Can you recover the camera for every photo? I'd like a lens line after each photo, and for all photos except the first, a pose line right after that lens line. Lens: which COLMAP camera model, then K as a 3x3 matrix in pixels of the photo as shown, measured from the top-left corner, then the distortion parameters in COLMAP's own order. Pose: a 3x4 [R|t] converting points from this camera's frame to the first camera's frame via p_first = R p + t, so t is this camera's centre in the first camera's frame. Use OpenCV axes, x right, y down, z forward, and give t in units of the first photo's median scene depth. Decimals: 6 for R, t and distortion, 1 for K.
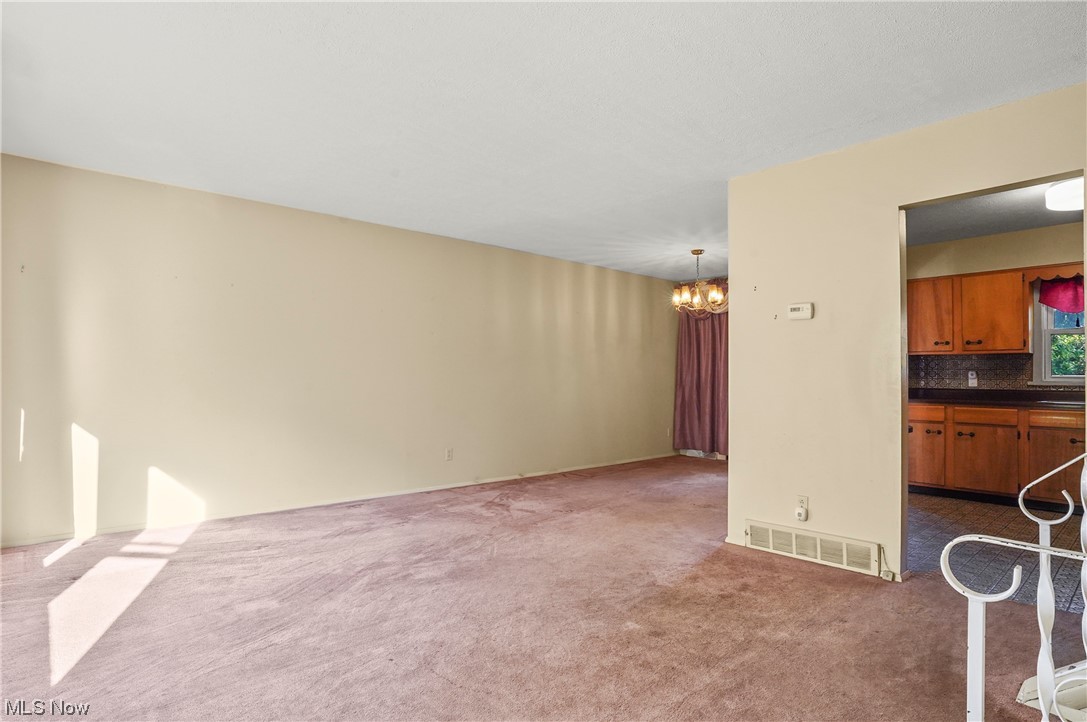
lens RADIAL K [[584.8, 0, 546.1], [0, 584.8, 374.5], [0, 0, 1]] dist [-0.047769, 0.000542]
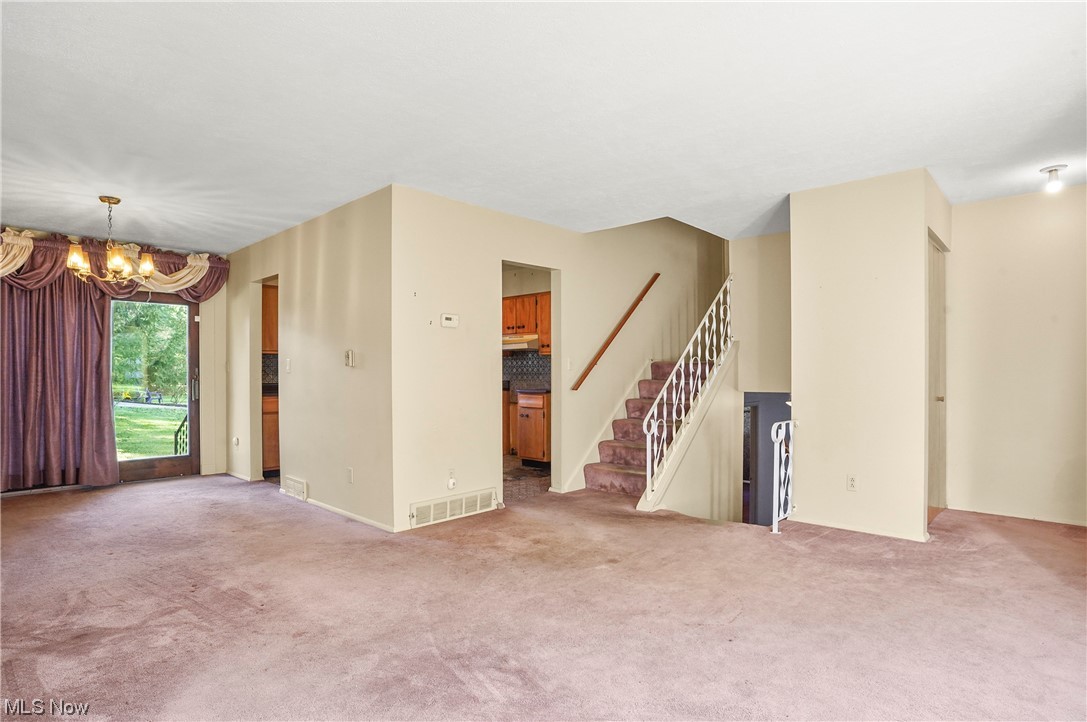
lens RADIAL K [[584.8, 0, 546.1], [0, 584.8, 374.5], [0, 0, 1]] dist [-0.047769, 0.000542]
pose [[-0.091871, -0.008968, 0.995731, -0.376954], [0.000835, 0.999958, 0.009083, -0.002314], [-0.995771, 0.001666, -0.091859, 0.415977]]
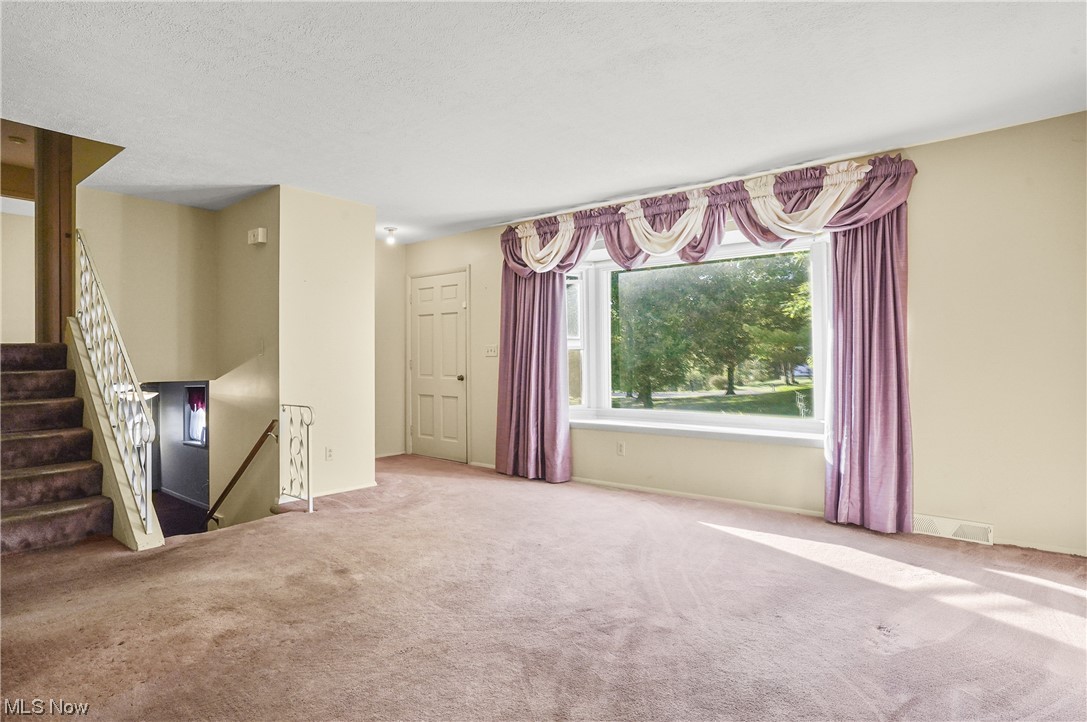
lens RADIAL K [[566.0, 0, 542.9], [0, 566.0, 364.3], [0, 0, 1]] dist [-0.025631, 0.000283]
pose [[-0.989375, -0.006199, -0.145256, -0.014044], [-0.006931, 0.999966, 0.004535, 0.001049], [0.145223, 0.005494, -0.989384, 0.725458]]
